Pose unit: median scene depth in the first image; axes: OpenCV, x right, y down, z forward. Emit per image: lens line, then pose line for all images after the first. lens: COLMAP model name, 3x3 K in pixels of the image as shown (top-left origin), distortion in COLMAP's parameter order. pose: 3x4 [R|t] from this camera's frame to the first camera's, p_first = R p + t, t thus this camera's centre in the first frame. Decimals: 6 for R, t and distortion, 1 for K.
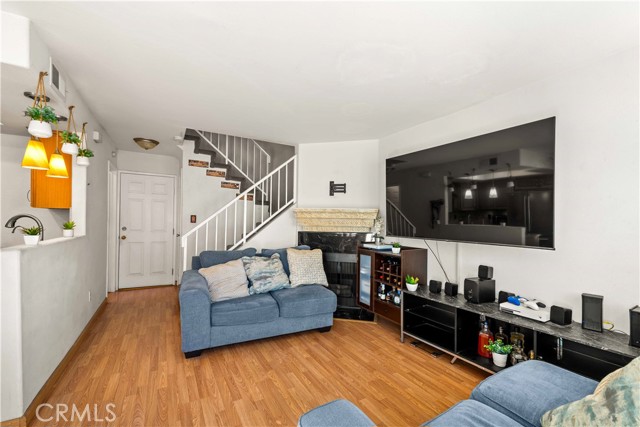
lens RADIAL K [[268.5, 0, 319.3], [0, 268.5, 220.5], [0, 0, 1]] dist [0.003371, 0.000272]
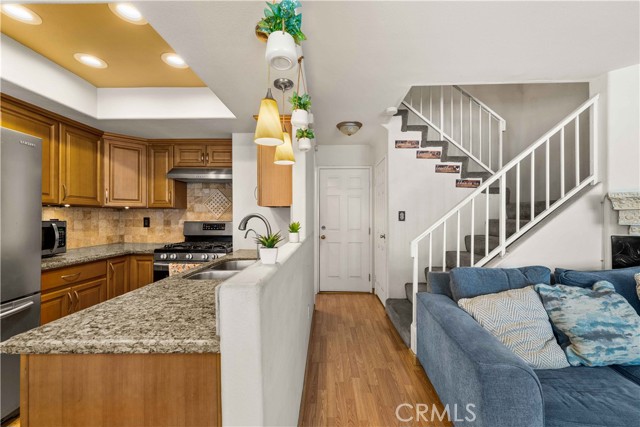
lens RADIAL K [[263.0, 0, 320.0], [0, 263.0, 213.5], [0, 0, 1]] dist [0.013797, -0.000062]
pose [[0.848634, -0.023776, -0.528447, -0.291013], [0.017166, 0.999701, -0.017411, -0.004155], [0.528703, 0.005704, 0.848788, 0.248289]]
